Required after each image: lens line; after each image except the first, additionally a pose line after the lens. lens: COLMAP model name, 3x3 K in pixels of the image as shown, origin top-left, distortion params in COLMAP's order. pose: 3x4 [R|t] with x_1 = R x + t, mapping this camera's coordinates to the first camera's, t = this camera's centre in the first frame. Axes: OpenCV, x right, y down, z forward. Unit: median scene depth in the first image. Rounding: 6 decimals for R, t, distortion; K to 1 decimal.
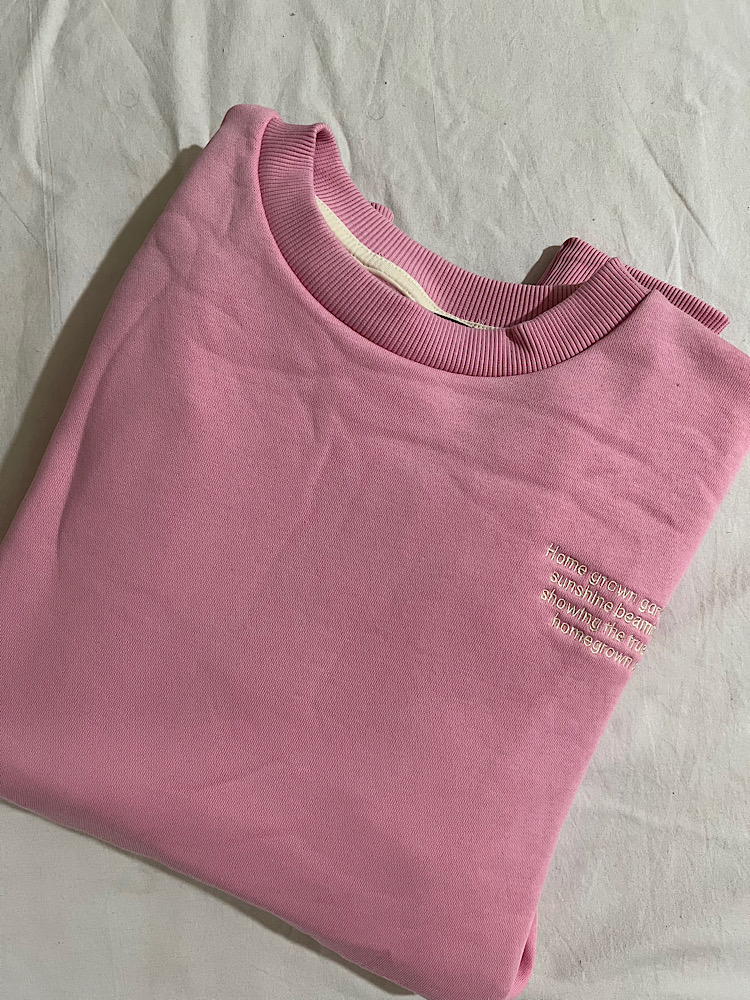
lens RADIAL K [[765.6, 0, 374.0], [0, 765.6, 504.8], [0, 0, 1]] dist [0.013464, -0.052548]
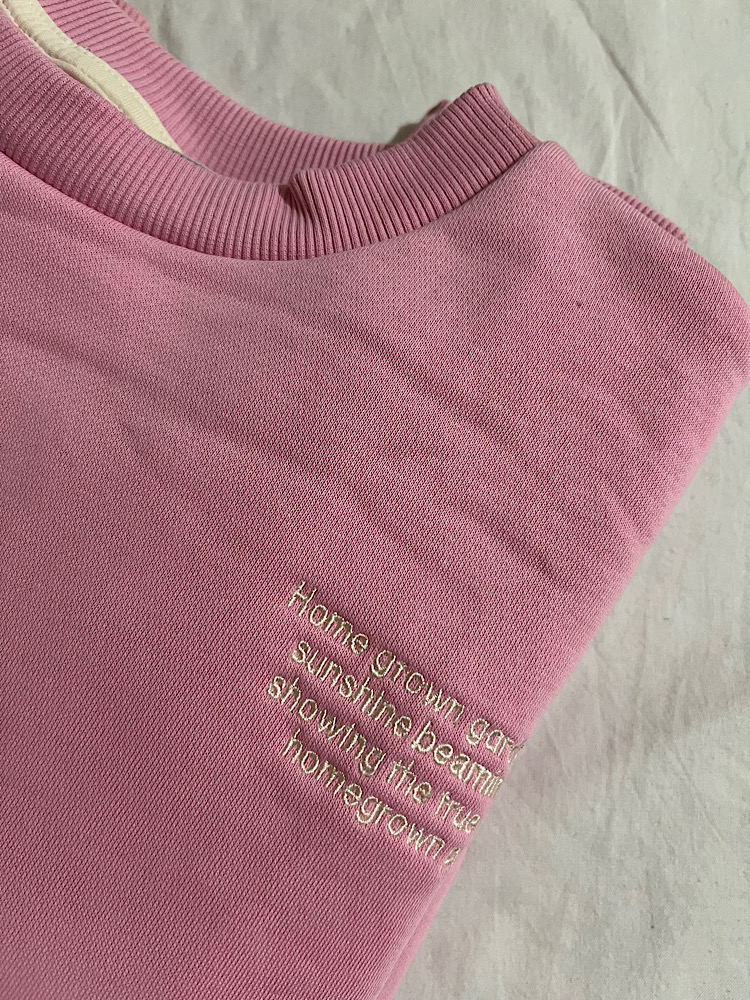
lens RADIAL K [[765.6, 0, 374.1], [0, 765.6, 504.3], [0, 0, 1]] dist [0.013464, -0.052548]
pose [[0.992820, 0.116884, 0.025409, 0.255992], [-0.112394, 0.984286, -0.136190, 0.062637], [-0.040928, 0.132357, 0.990357, 0.498018]]
